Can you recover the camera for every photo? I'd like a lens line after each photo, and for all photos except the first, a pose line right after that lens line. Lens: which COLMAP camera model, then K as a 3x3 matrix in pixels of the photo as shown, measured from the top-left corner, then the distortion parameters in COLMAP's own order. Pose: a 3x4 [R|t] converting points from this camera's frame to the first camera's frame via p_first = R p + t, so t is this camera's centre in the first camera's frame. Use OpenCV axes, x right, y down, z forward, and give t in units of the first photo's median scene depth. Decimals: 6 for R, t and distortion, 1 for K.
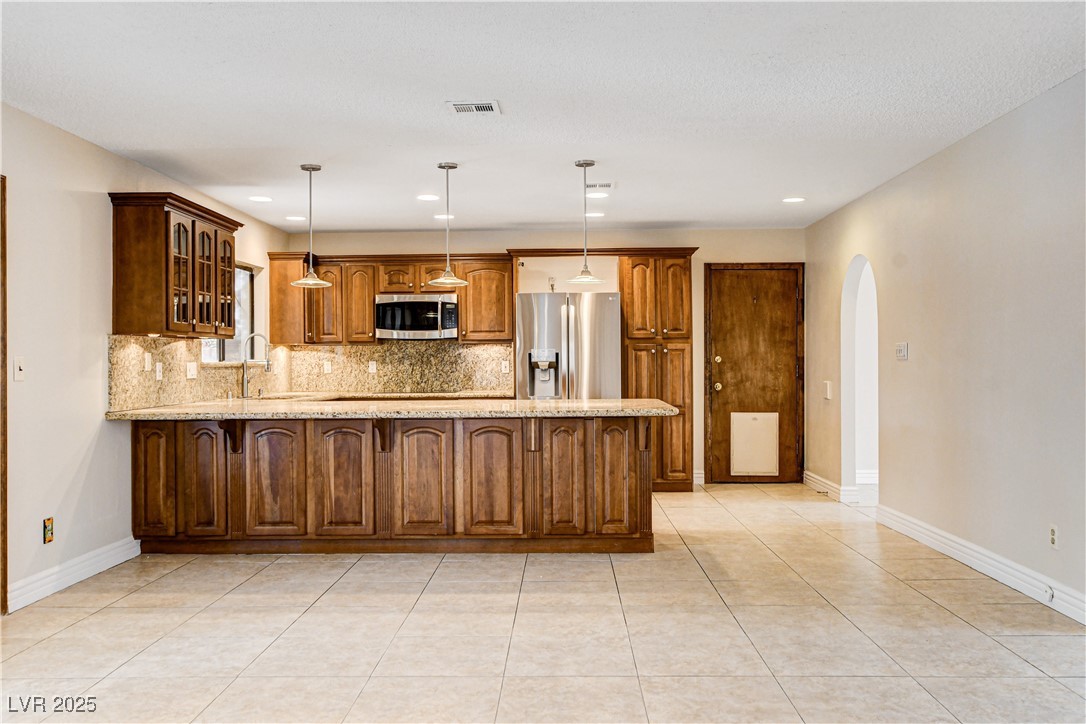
lens RADIAL K [[936.7, 0, 547.0], [0, 936.7, 361.5], [0, 0, 1]] dist [0.009717, 0.002676]
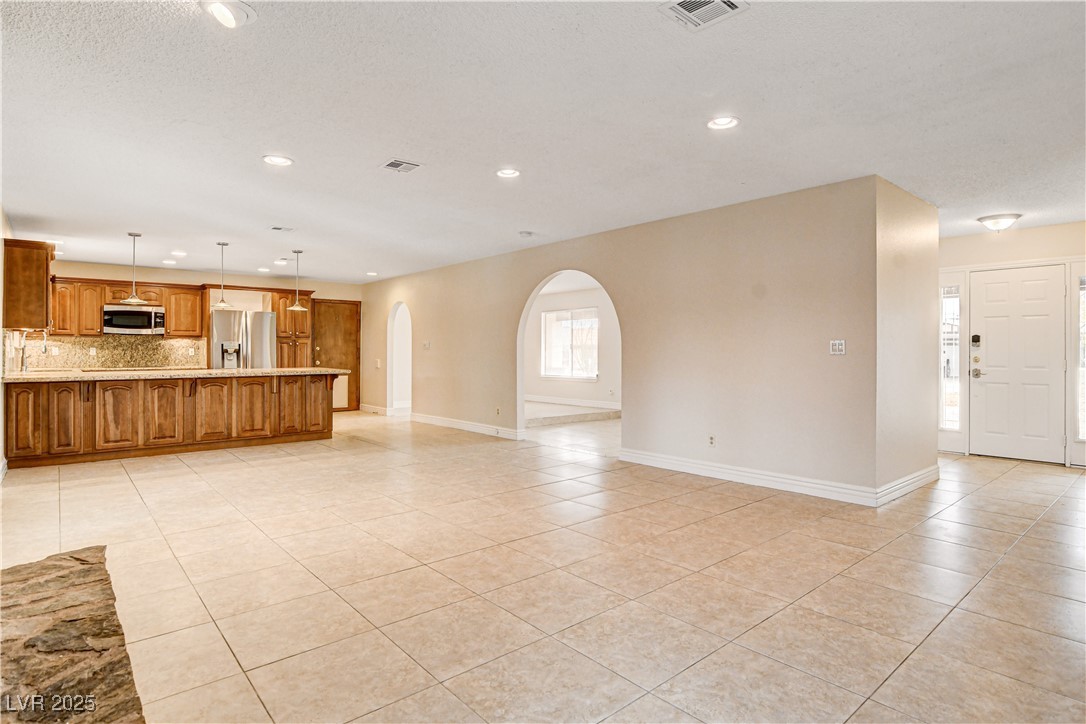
lens RADIAL K [[586.3, 0, 546.9], [0, 586.3, 354.9], [0, 0, 1]] dist [-0.021150, 0.000124]
pose [[0.733377, 0.003104, 0.679815, -0.380217], [-0.006195, 0.999979, 0.002117, 0.007008], [-0.679794, -0.005764, 0.733380, -0.270080]]
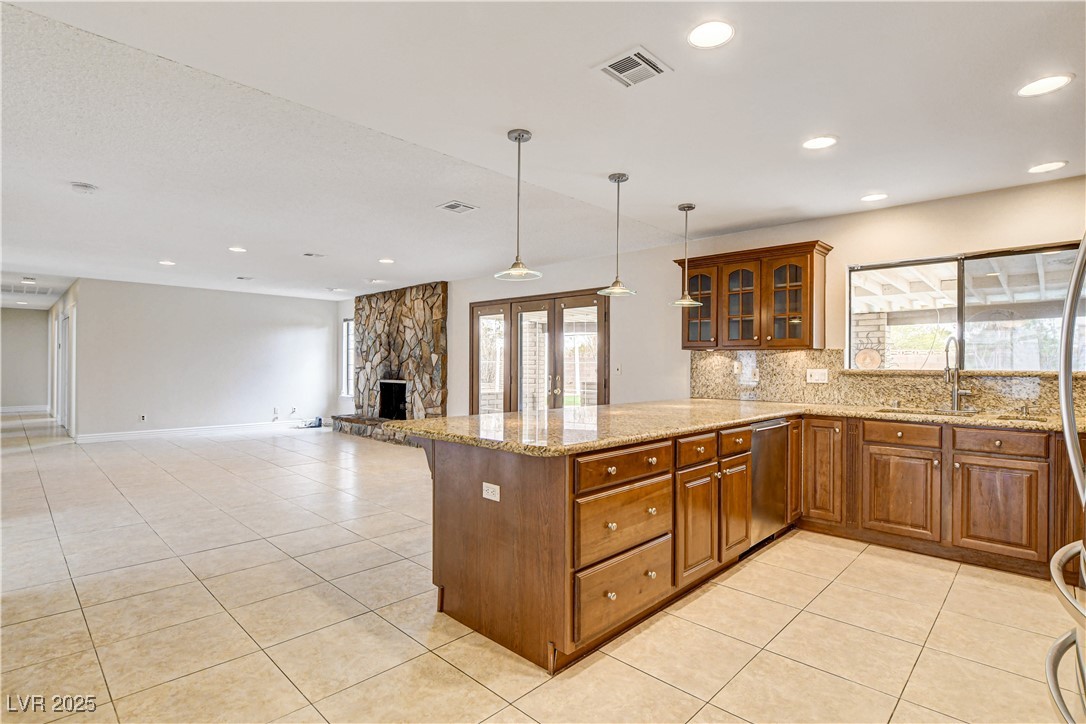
lens RADIAL K [[518.1, 0, 536.4], [0, 518.1, 364.1], [0, 0, 1]] dist [0.000056, 0.000765]
pose [[-0.681614, 0.008230, -0.731666, 0.334698], [0.002811, 0.999959, 0.008629, -0.010954], [0.731707, 0.003825, -0.681609, 1.198796]]
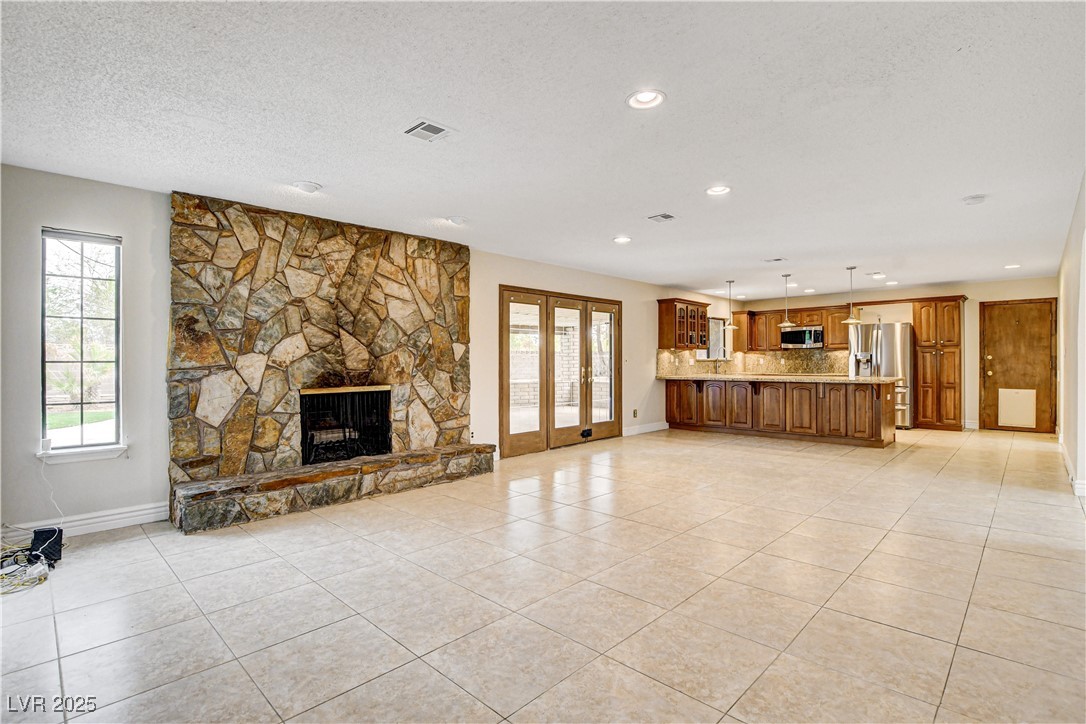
lens RADIAL K [[530.0, 0, 536.8], [0, 530.0, 363.8], [0, 0, 1]] dist [-0.022013, 0.008290]
pose [[0.723419, 0.007151, -0.690372, 0.320682], [-0.000397, 0.999950, 0.009942, 0.000203], [0.690409, -0.006918, 0.723386, -0.351730]]
